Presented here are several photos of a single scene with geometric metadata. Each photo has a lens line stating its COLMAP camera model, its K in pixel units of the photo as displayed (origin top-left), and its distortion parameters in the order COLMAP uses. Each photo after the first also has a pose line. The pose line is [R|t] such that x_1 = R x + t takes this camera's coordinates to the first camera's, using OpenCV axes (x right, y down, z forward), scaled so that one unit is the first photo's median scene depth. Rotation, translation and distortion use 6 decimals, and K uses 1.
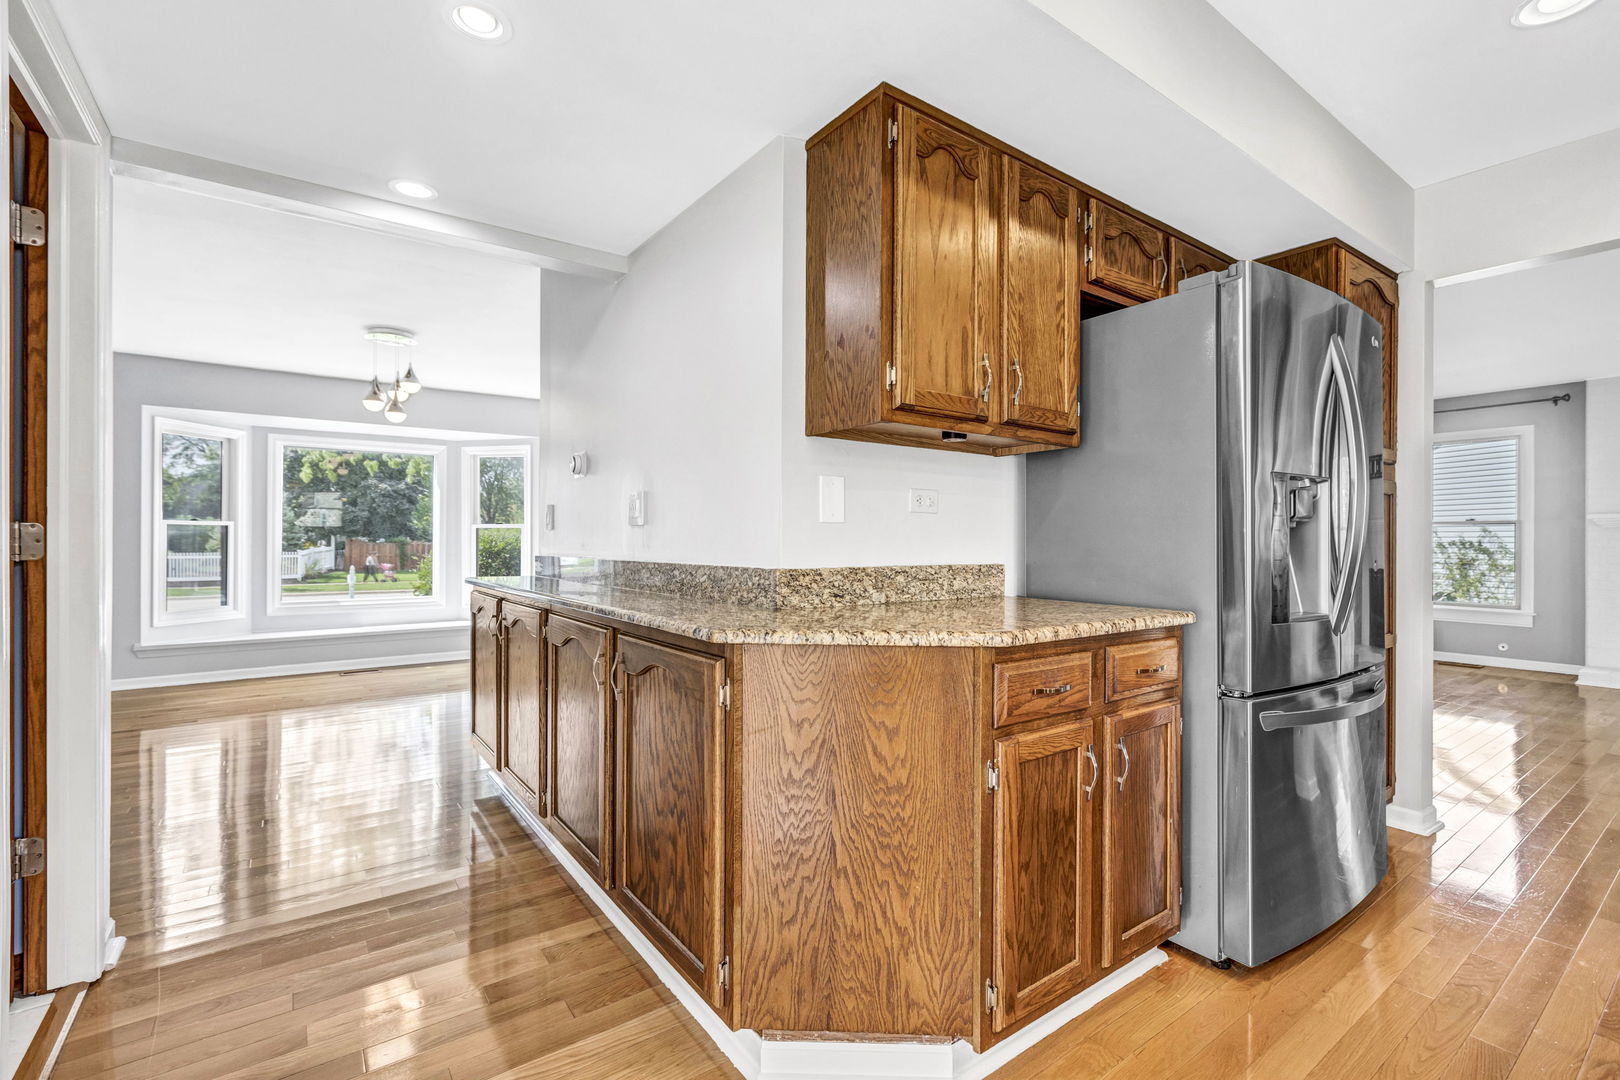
lens RADIAL K [[737.3, 0, 868.1], [0, 737.3, 545.4], [0, 0, 1]] dist [0.000594, -0.001107]
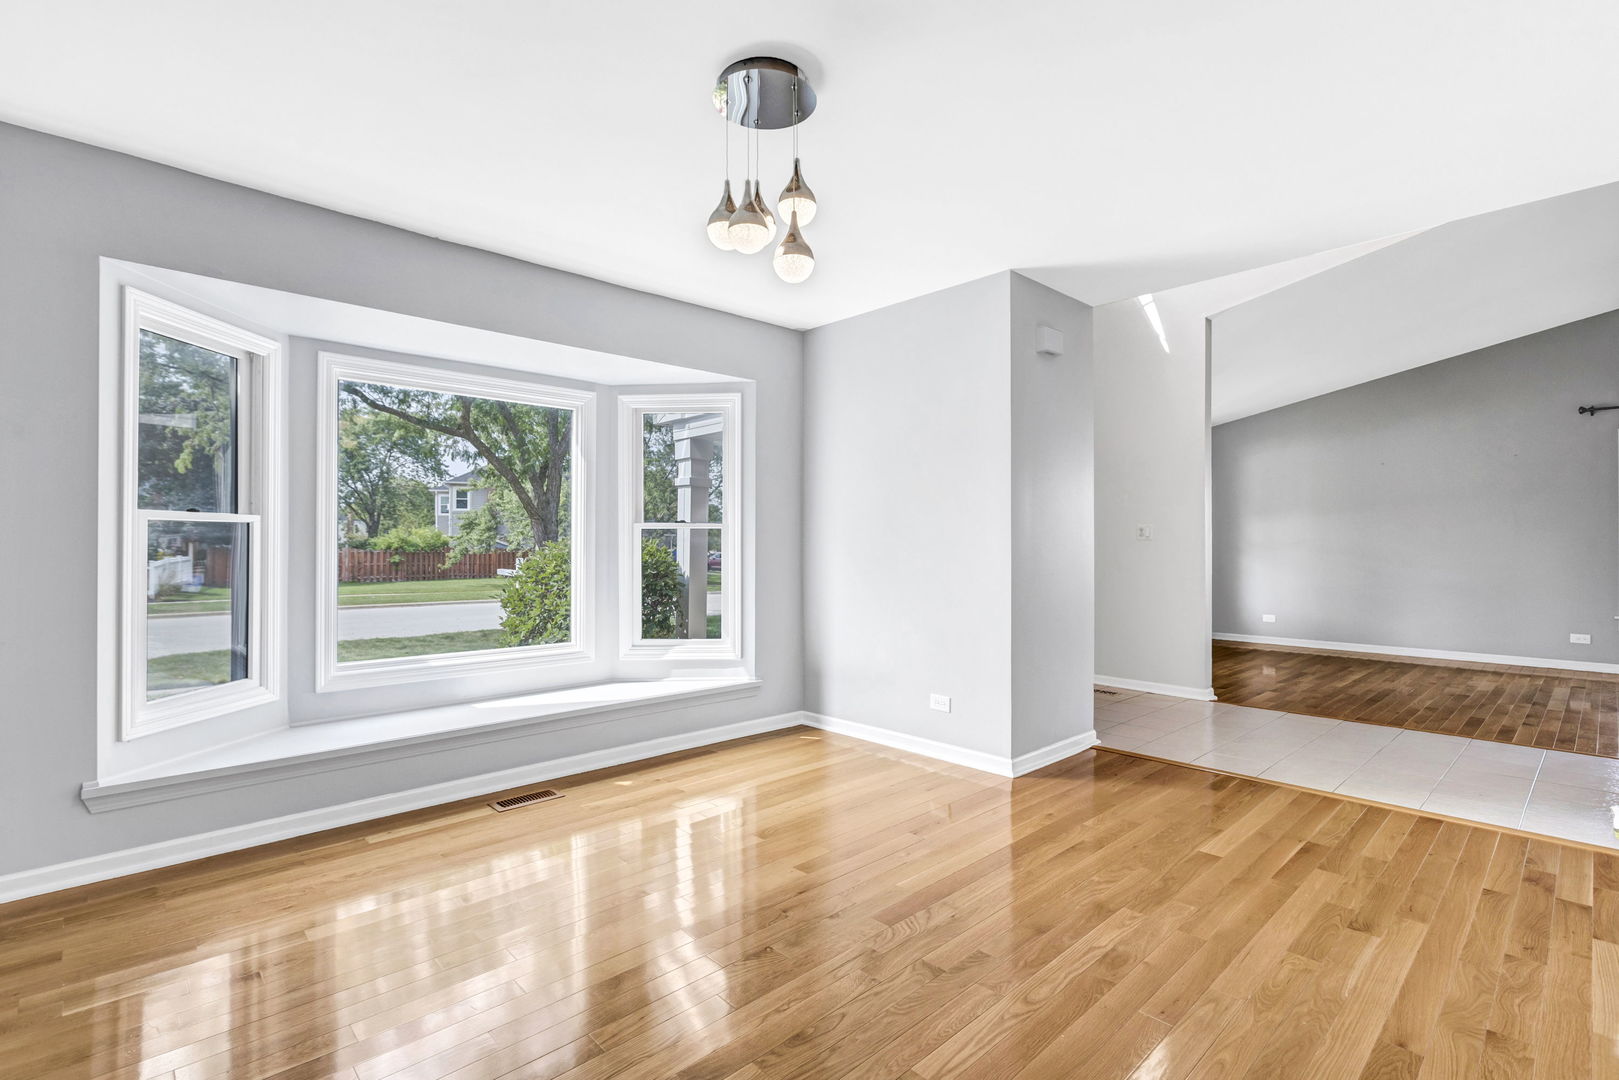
lens RADIAL K [[736.8, 0, 814.2], [0, 736.8, 547.1], [0, 0, 1]] dist [0.000594, -0.001107]
pose [[0.994065, -0.001528, 0.108779, -0.523101], [0.002203, 0.999979, -0.006087, -0.005627], [-0.108767, 0.006290, 0.994047, 0.438534]]
